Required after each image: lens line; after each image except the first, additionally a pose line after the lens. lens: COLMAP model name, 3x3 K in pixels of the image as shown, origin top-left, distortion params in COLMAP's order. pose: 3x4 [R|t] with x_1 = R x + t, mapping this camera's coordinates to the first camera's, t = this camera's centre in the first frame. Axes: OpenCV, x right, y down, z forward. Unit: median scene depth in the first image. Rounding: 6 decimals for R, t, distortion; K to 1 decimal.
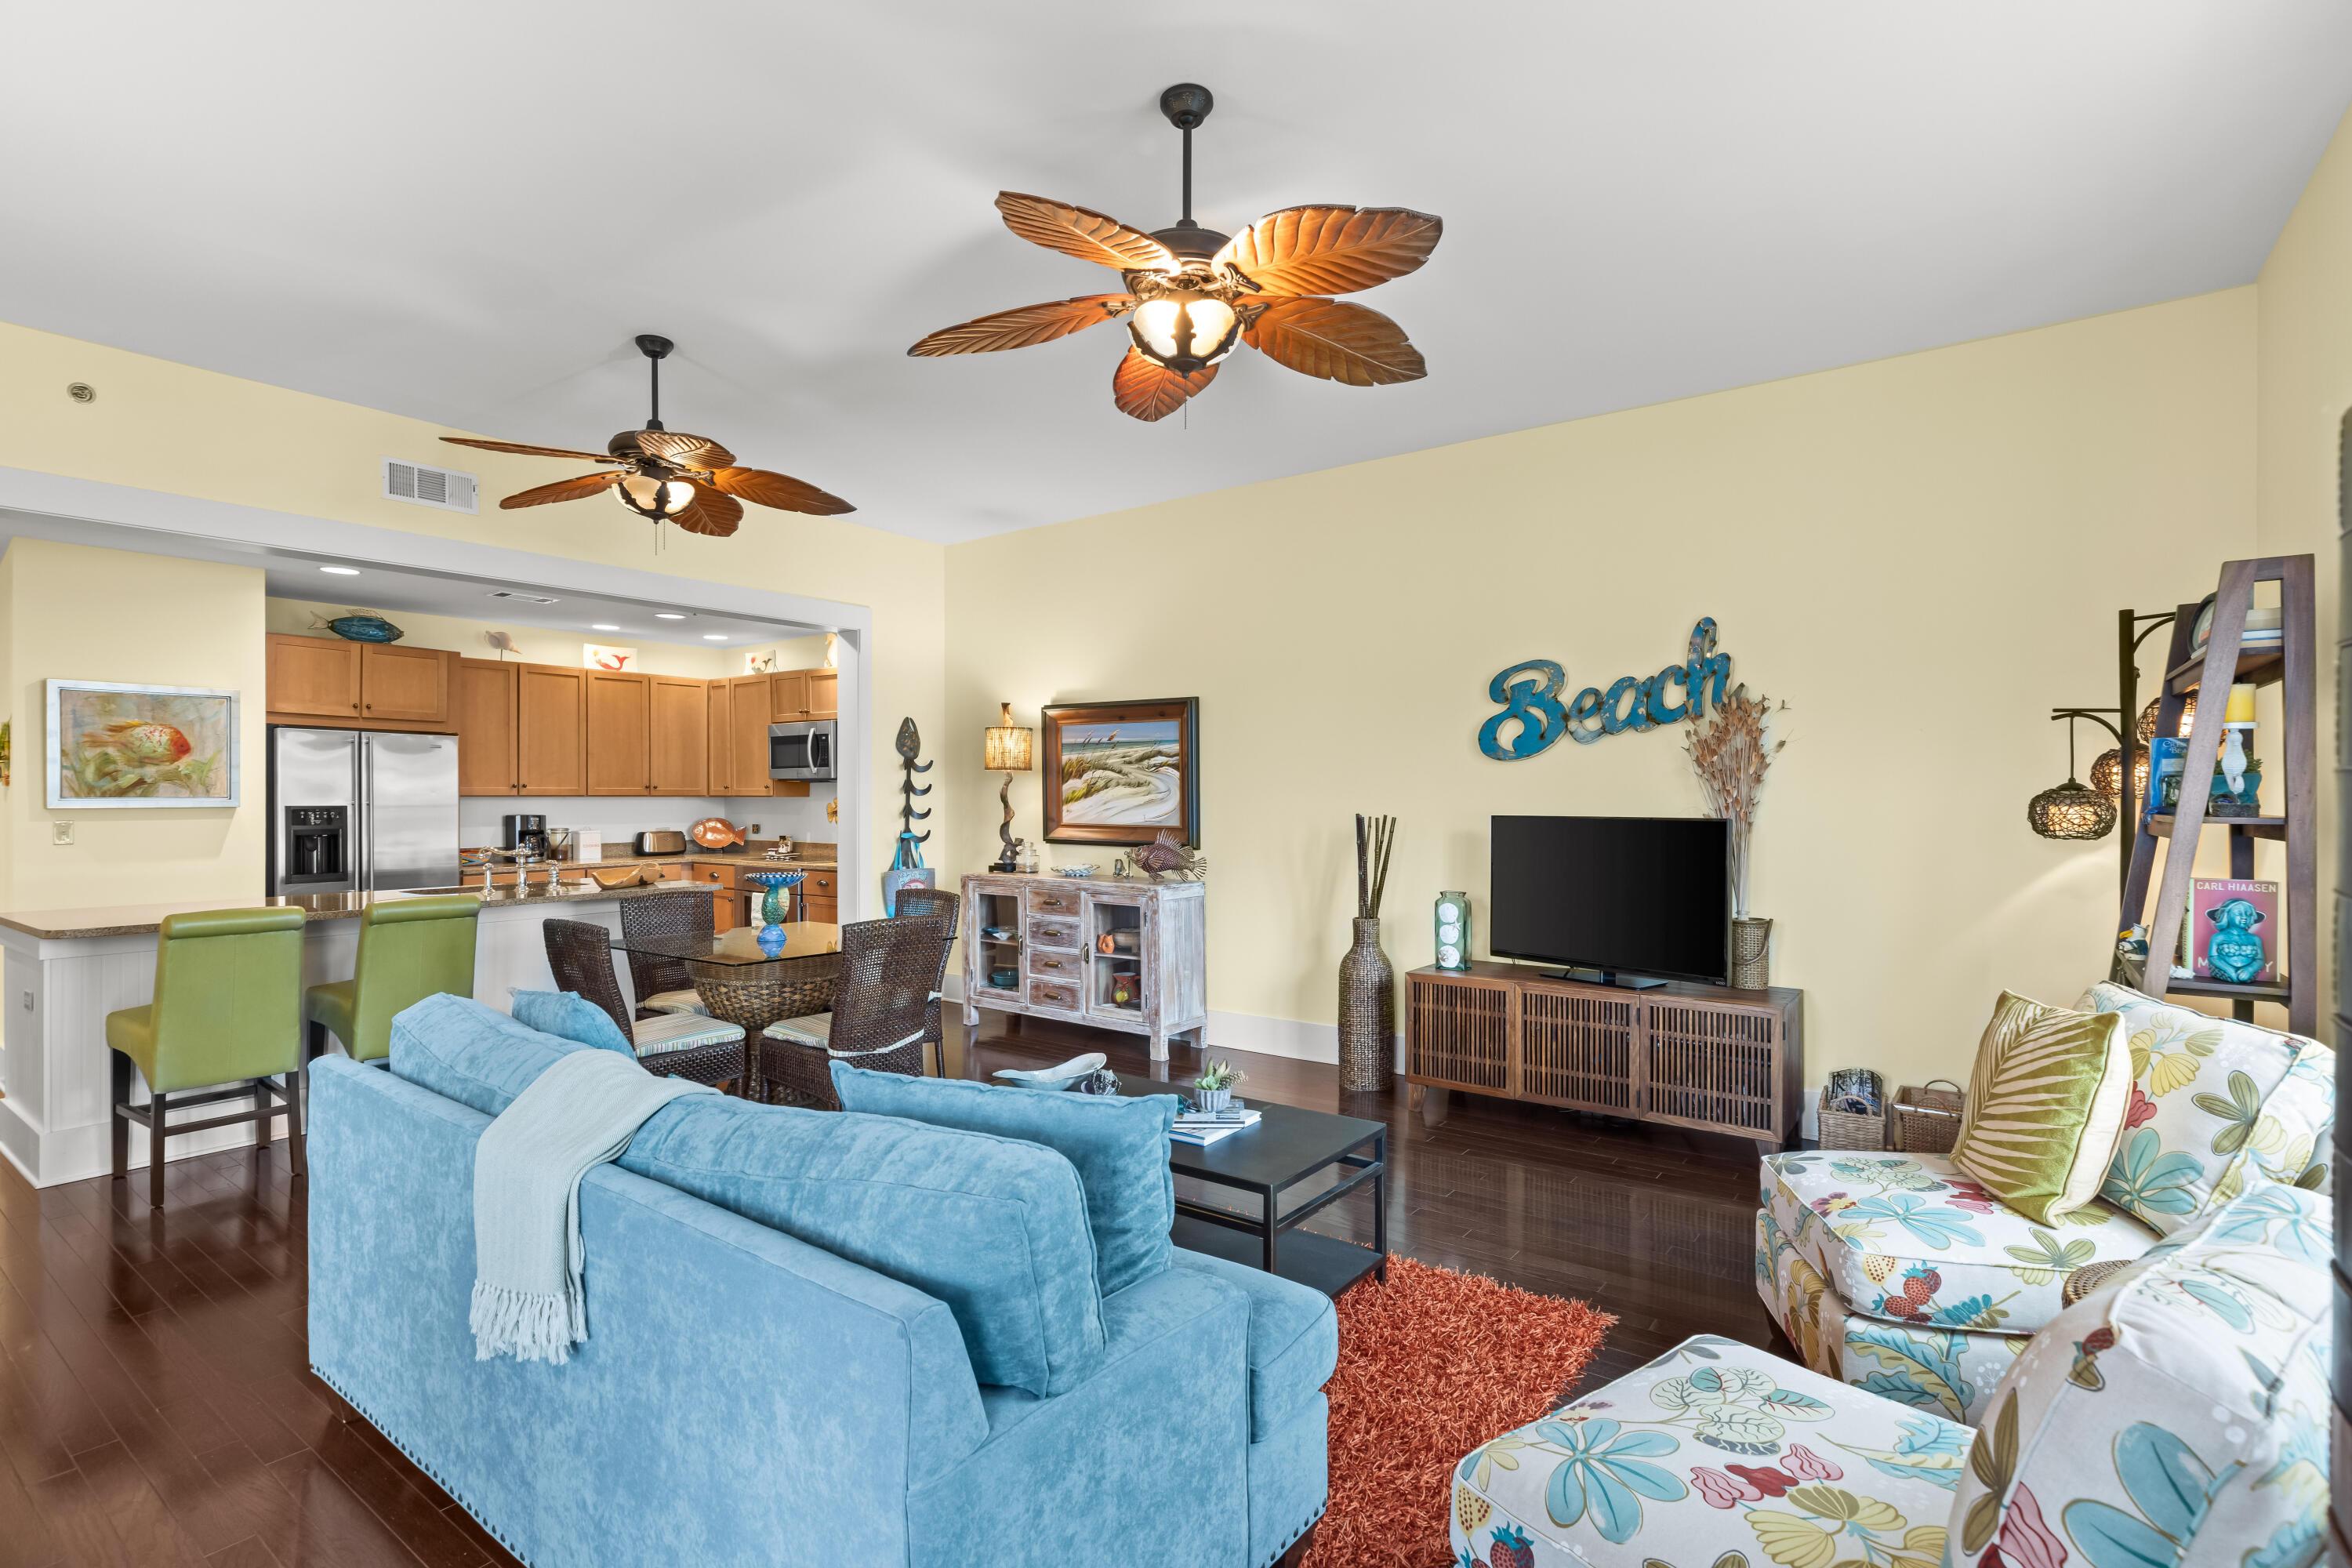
lens RADIAL K [[1116.1, 0, 1176.0], [0, 1116.1, 797.2], [0, 0, 1]] dist [-0.000415, 0.000580]
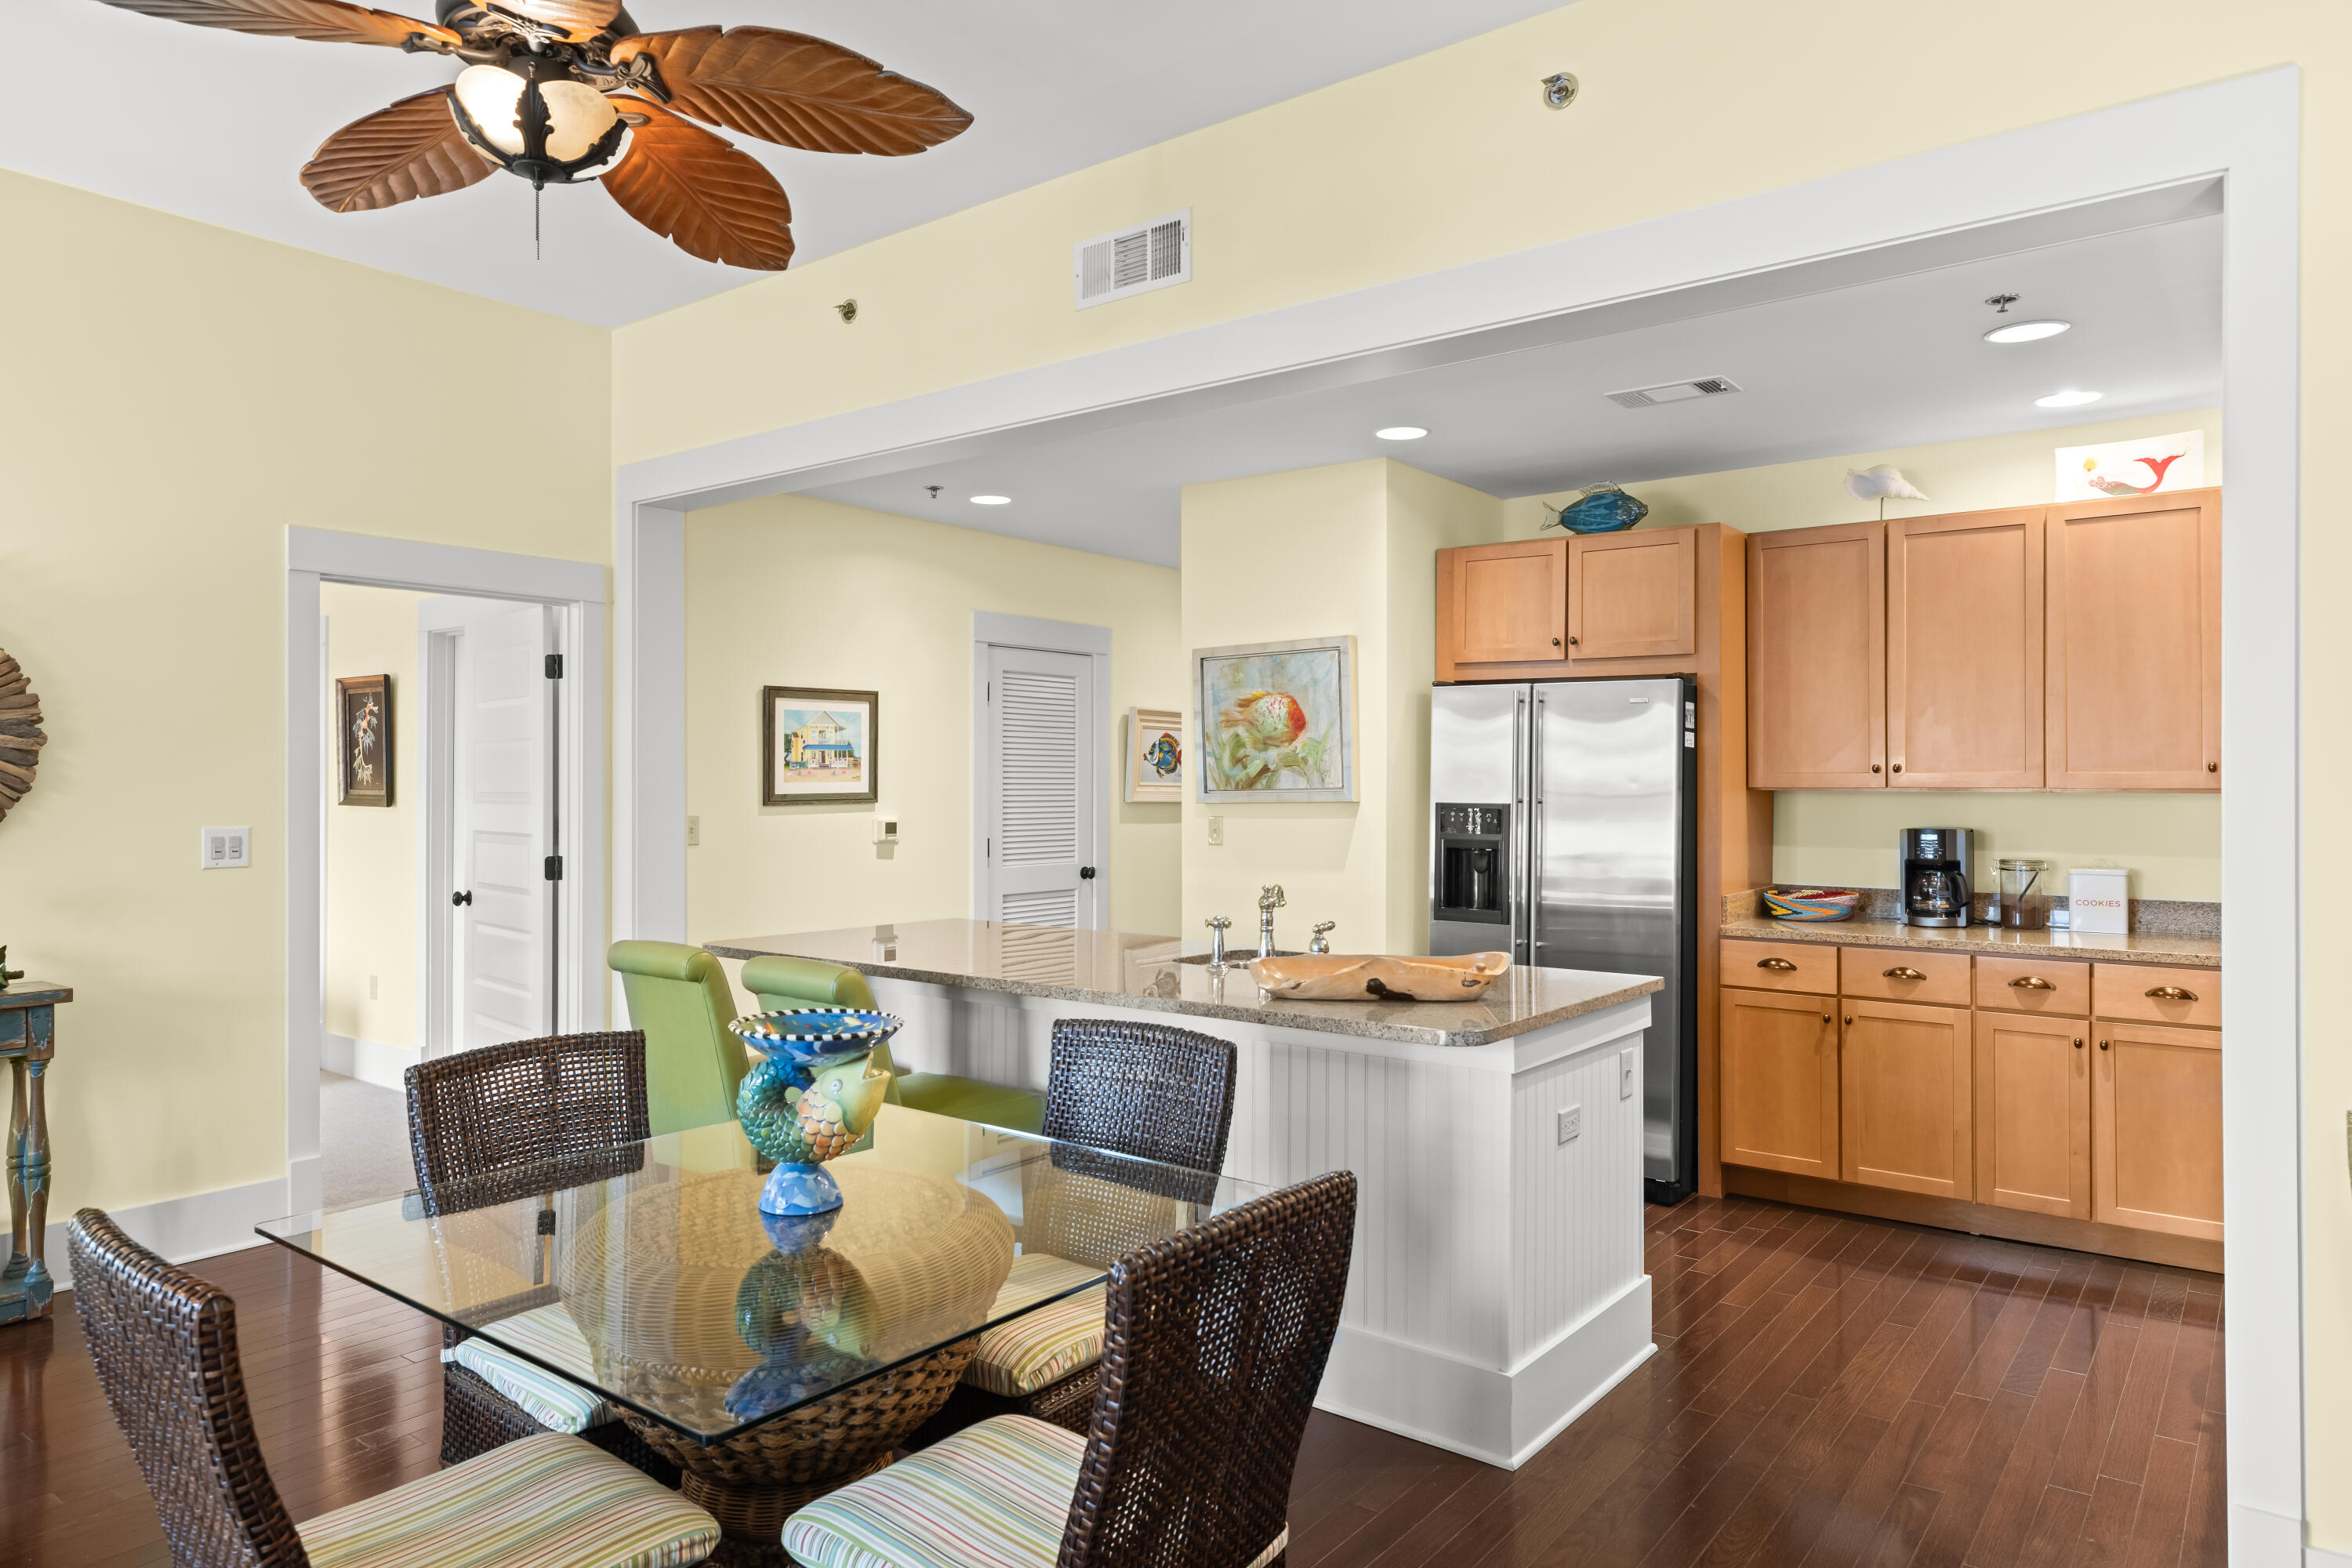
lens RADIAL K [[1448.0, 0, 1179.3], [0, 1448.0, 776.5], [0, 0, 1]] dist [0.006377, 0.002050]
pose [[-0.021134, -0.001520, -0.999775, 0.069593], [-0.002543, 0.999996, -0.001467, -0.005919], [0.999773, 0.002511, -0.021138, 0.802951]]
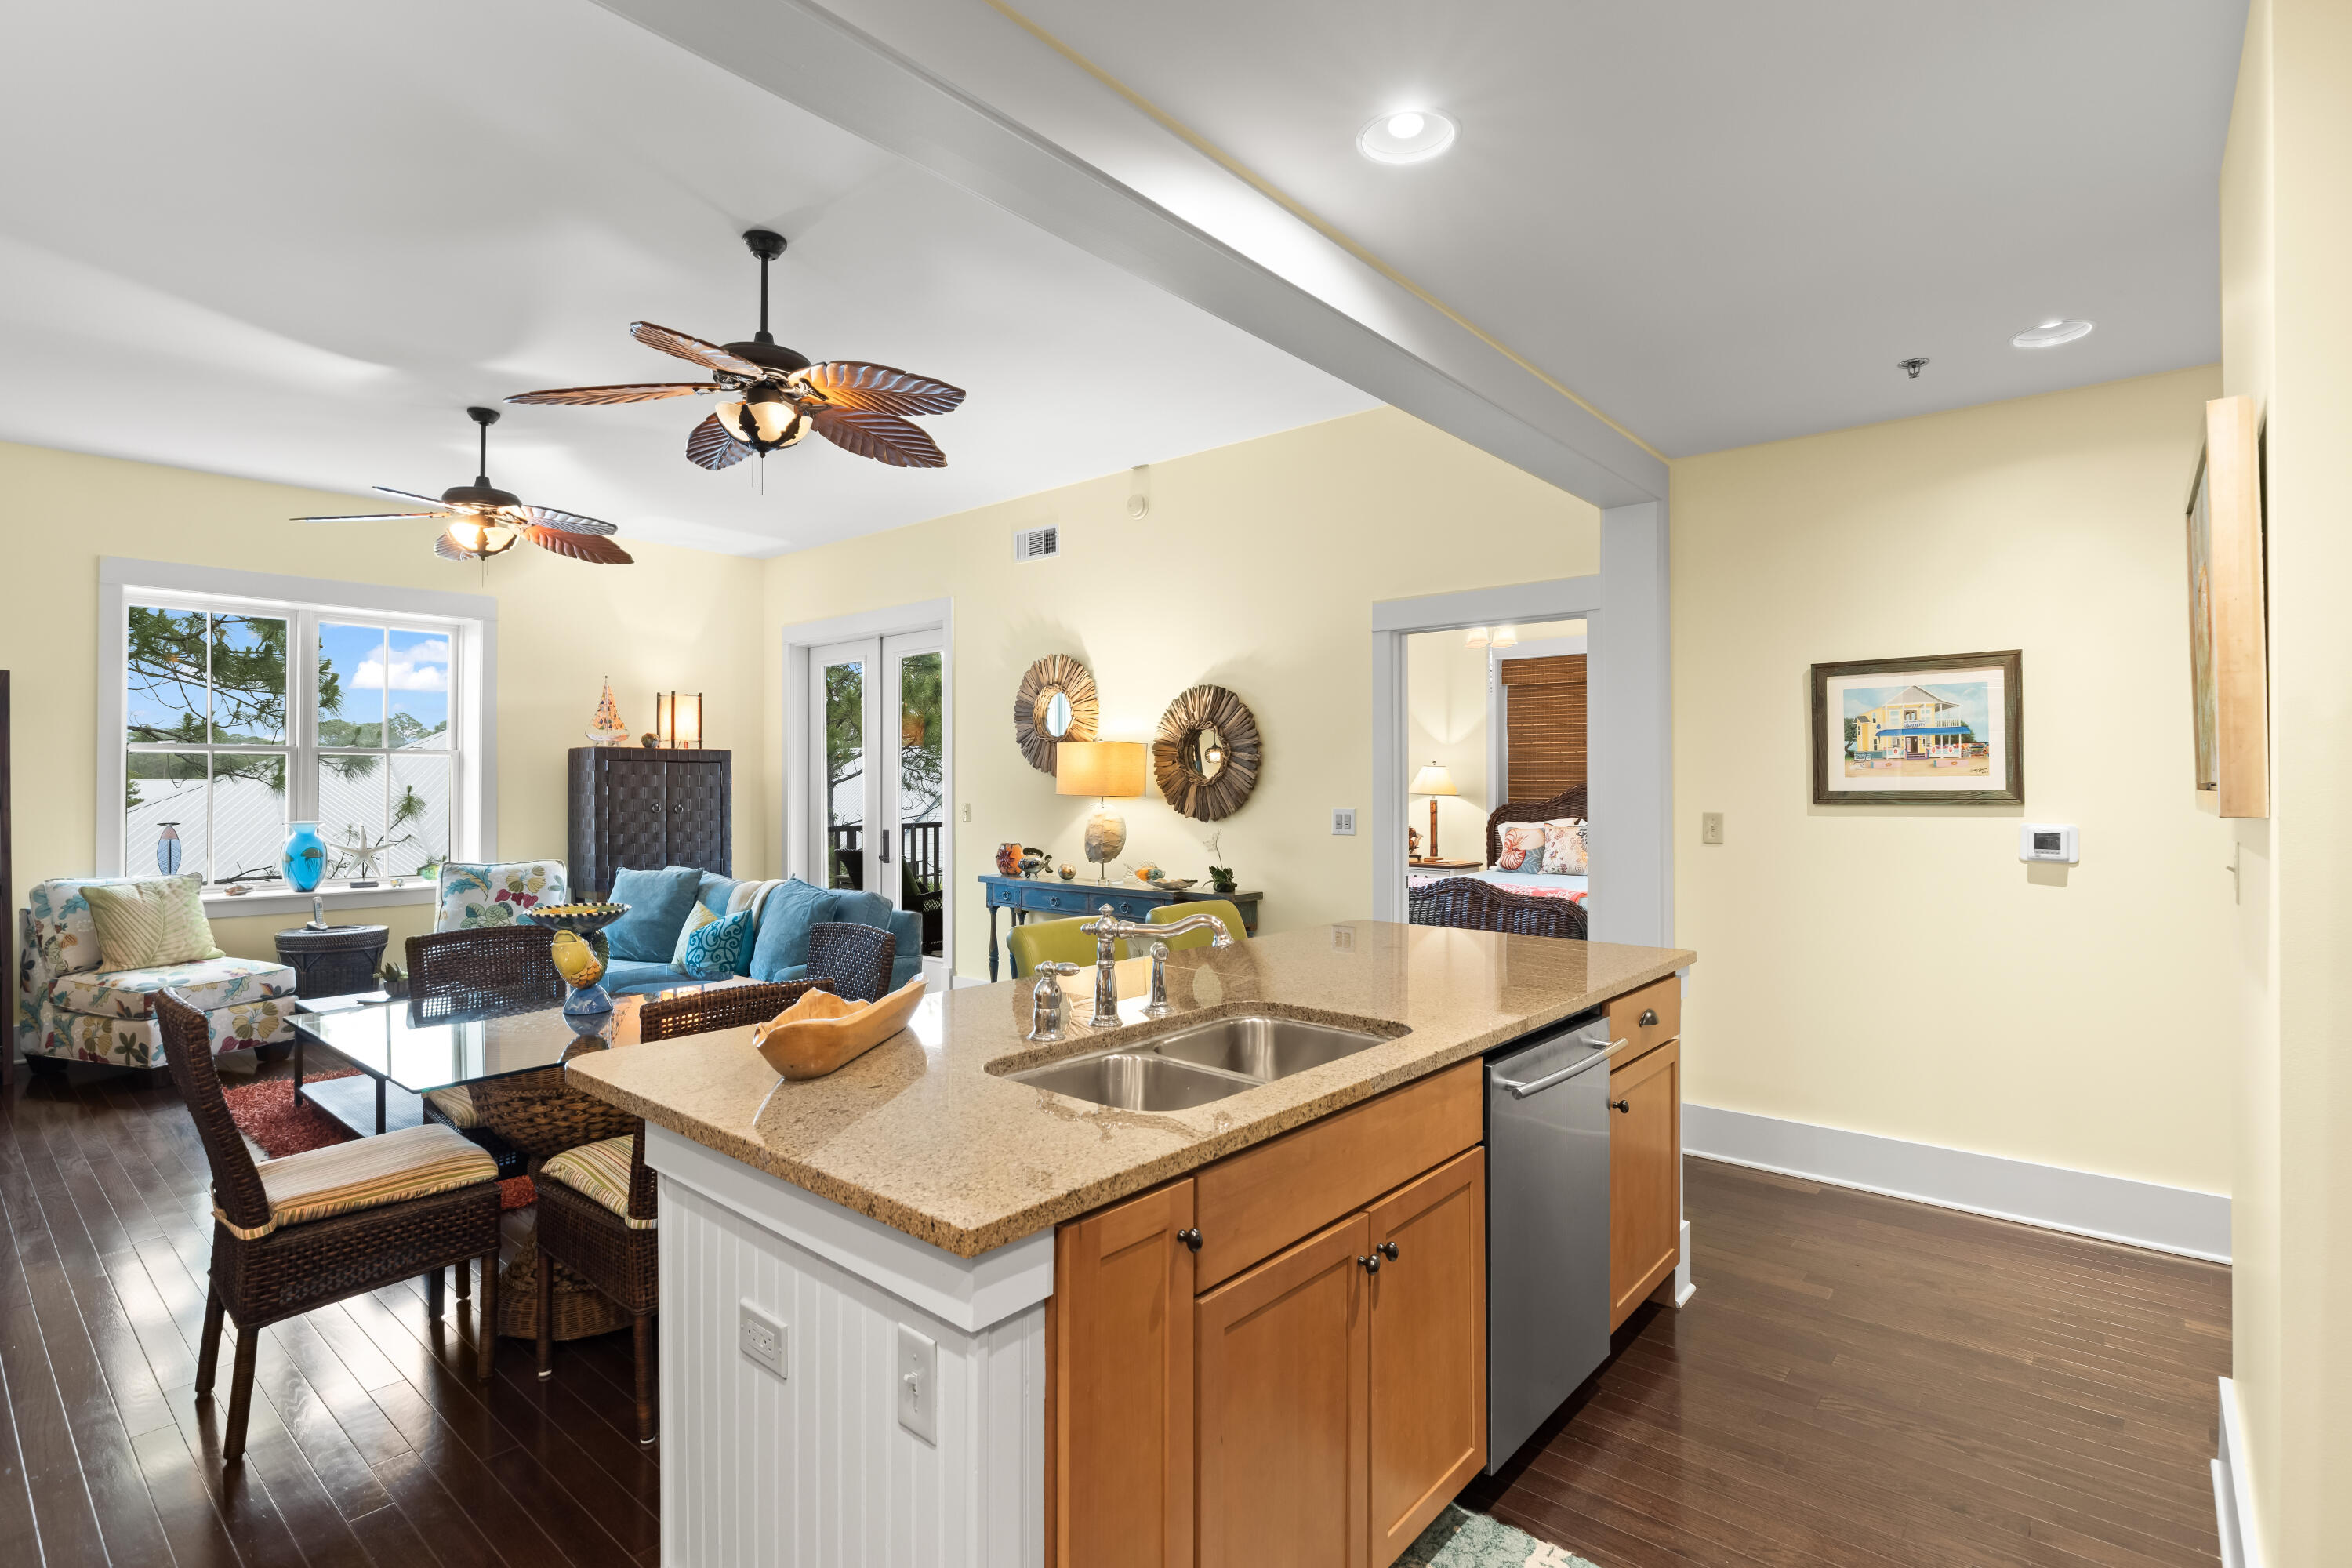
lens RADIAL K [[1126.3, 0, 1175.5], [0, 1126.3, 776.4], [0, 0, 1]] dist [-0.001861, -0.000069]
pose [[-0.997250, 0.002568, 0.074065, -0.527402], [0.002250, 0.999988, -0.004388, -0.001461], [-0.074075, -0.004210, -0.997244, 1.146796]]
